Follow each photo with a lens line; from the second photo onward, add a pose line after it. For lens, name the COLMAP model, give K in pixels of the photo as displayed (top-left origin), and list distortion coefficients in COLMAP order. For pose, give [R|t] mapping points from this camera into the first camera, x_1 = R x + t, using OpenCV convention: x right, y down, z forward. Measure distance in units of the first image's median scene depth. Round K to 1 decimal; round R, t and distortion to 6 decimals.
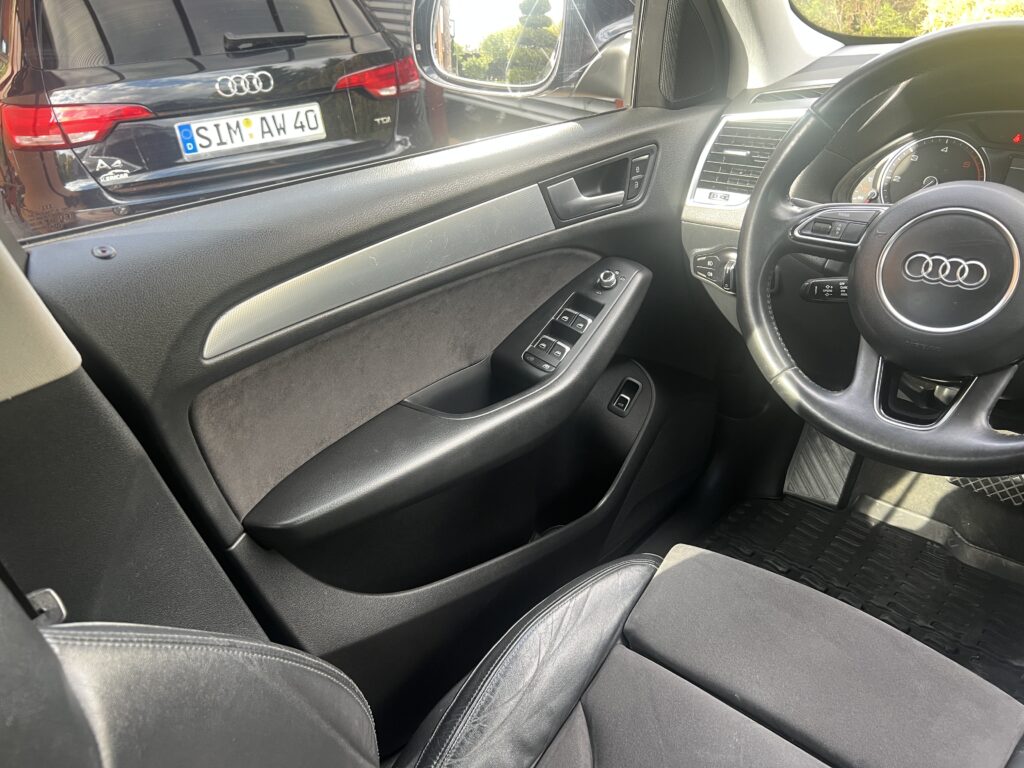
lens RADIAL K [[773.9, 0, 513.8], [0, 773.9, 394.0], [0, 0, 1]] dist [0.048781, -0.059160]
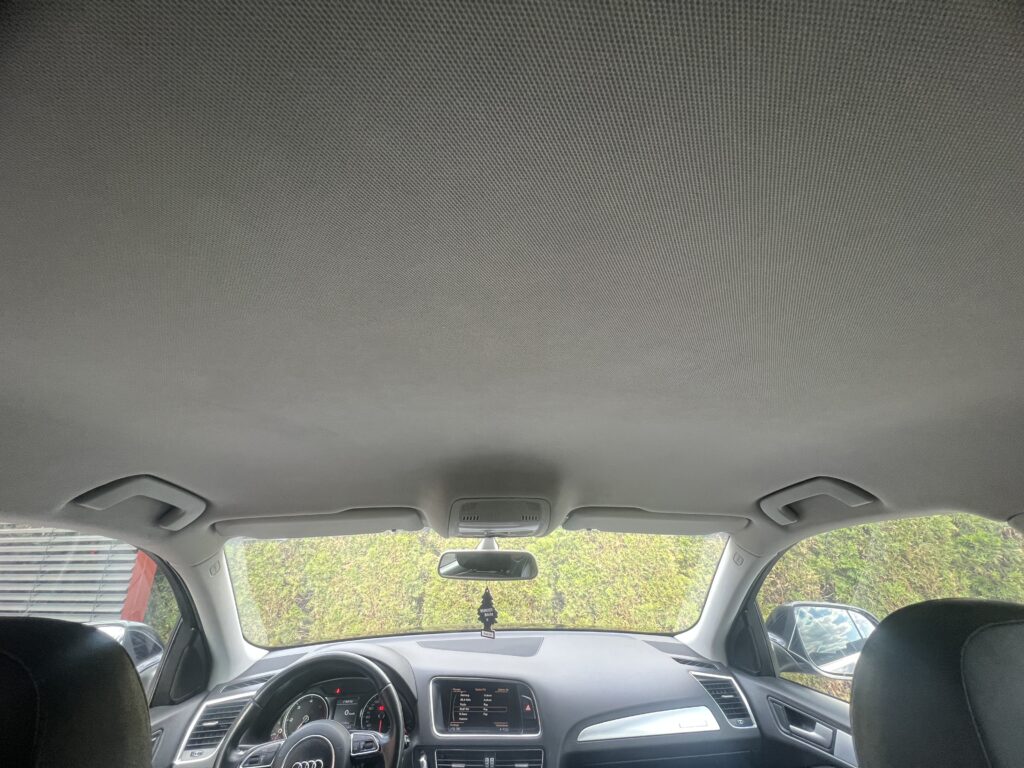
lens RADIAL K [[411.5, 0, 509.0], [0, 411.5, 382.0], [0, 0, 1]] dist [-0.002207, 0.001075]
pose [[0.672537, 0.302797, 0.675284, -0.187513], [0.352941, 0.670787, -0.652286, 0.067614], [-0.650482, 0.677022, 0.344260, -0.486758]]
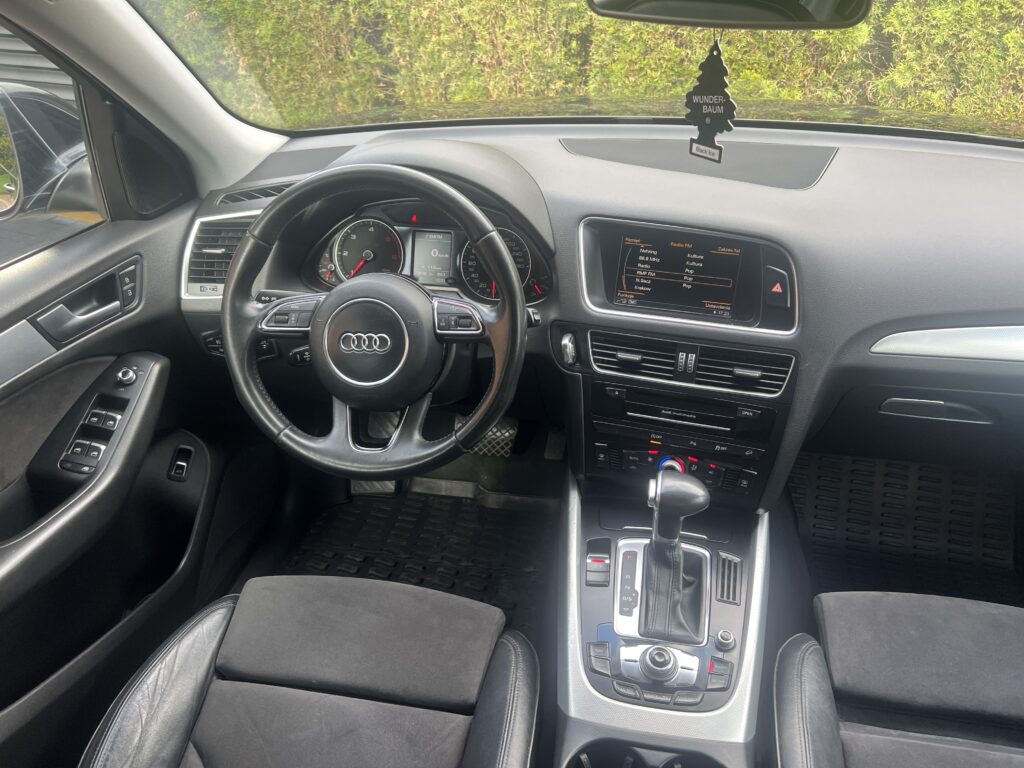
lens RADIAL K [[773.9, 0, 517.5], [0, 773.9, 392.0], [0, 0, 1]] dist [0.048781, -0.059160]
pose [[0.853038, -0.240759, 0.462992, 0.077918], [0.236783, 0.969199, 0.067731, -0.070908], [-0.465038, 0.051852, 0.883771, -0.270464]]
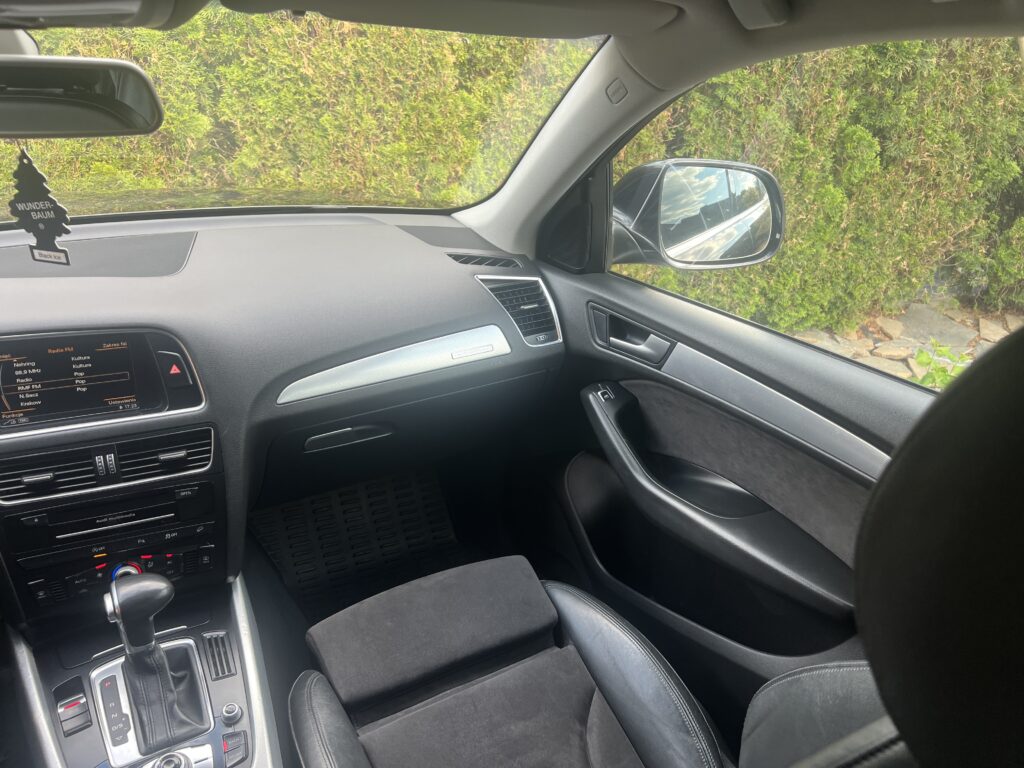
lens RADIAL K [[773.9, 0, 514.6], [0, 773.9, 394.3], [0, 0, 1]] dist [0.048781, -0.059160]
pose [[0.289224, -0.368134, 0.883644, 0.055246], [0.439093, 0.871276, 0.219262, -0.052821], [-0.850616, 0.324586, 0.413639, -0.360095]]
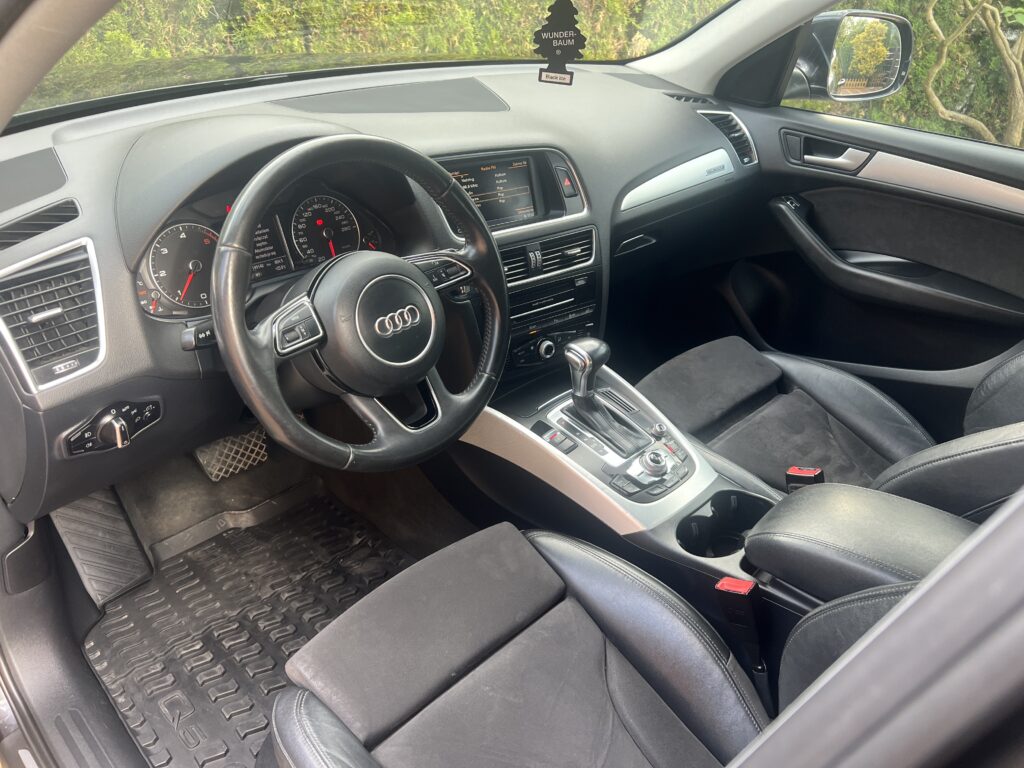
lens RADIAL K [[773.9, 0, 517.4], [0, 773.9, 395.7], [0, 0, 1]] dist [0.048781, -0.059160]
pose [[0.040988, -0.495249, 0.867784, -0.483717], [0.441312, 0.788178, 0.428973, -0.384099], [-0.896417, 0.365381, 0.250866, 0.364998]]
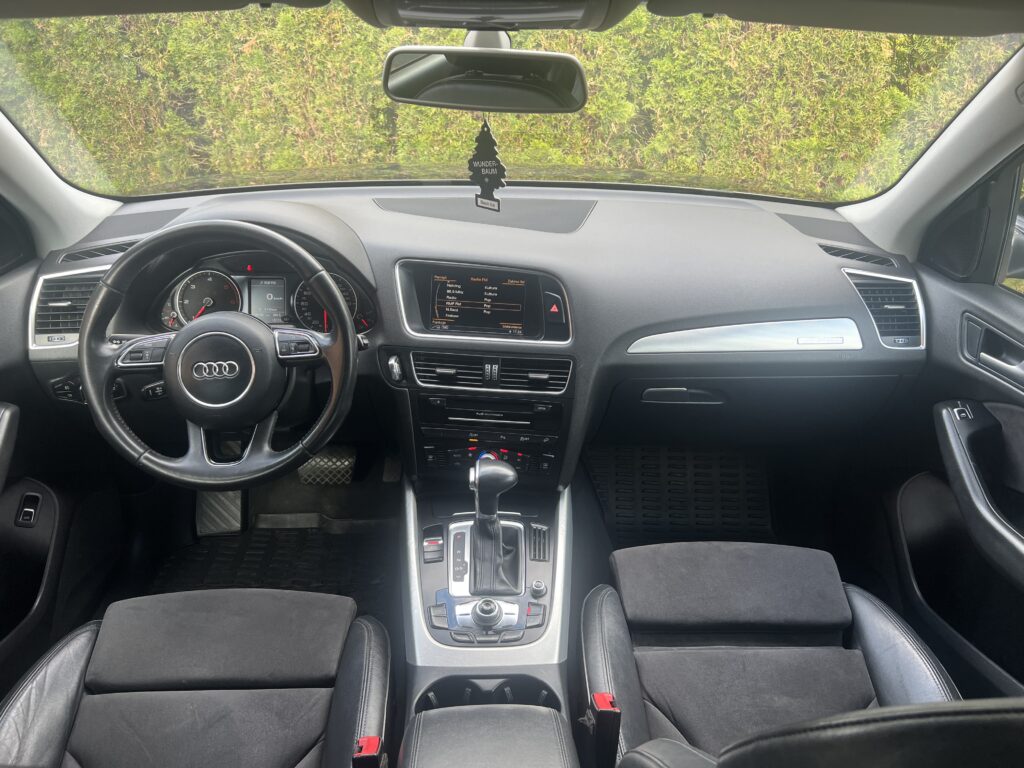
lens RADIAL K [[773.9, 0, 509.8], [0, 773.9, 390.6], [0, 0, 1]] dist [0.048781, -0.059160]
pose [[0.720072, -0.260993, 0.642946, -0.053136], [0.303447, 0.951714, 0.046484, -0.002611], [-0.624032, 0.161628, 0.764500, -0.460597]]
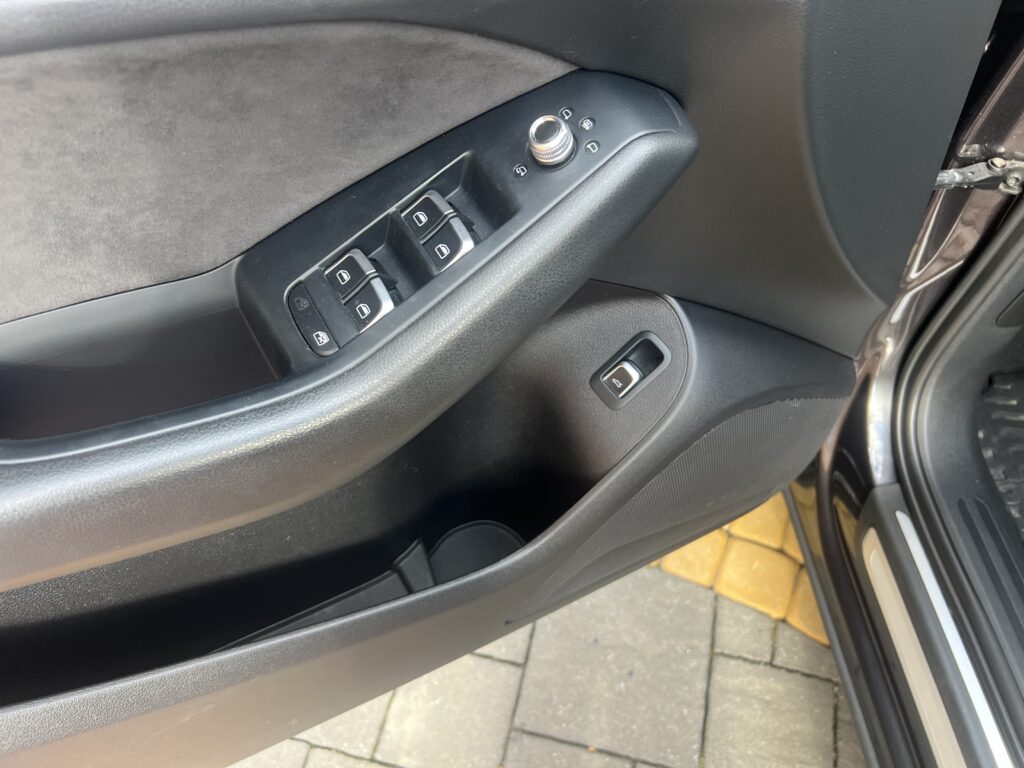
lens RADIAL K [[773.9, 0, 528.7], [0, 773.9, 376.0], [0, 0, 1]] dist [0.048781, -0.059160]
pose [[0.932158, 0.297584, -0.206218, 0.228182], [-0.218008, 0.916092, 0.336523, -0.173728], [0.289058, -0.268735, 0.918818, 0.658399]]
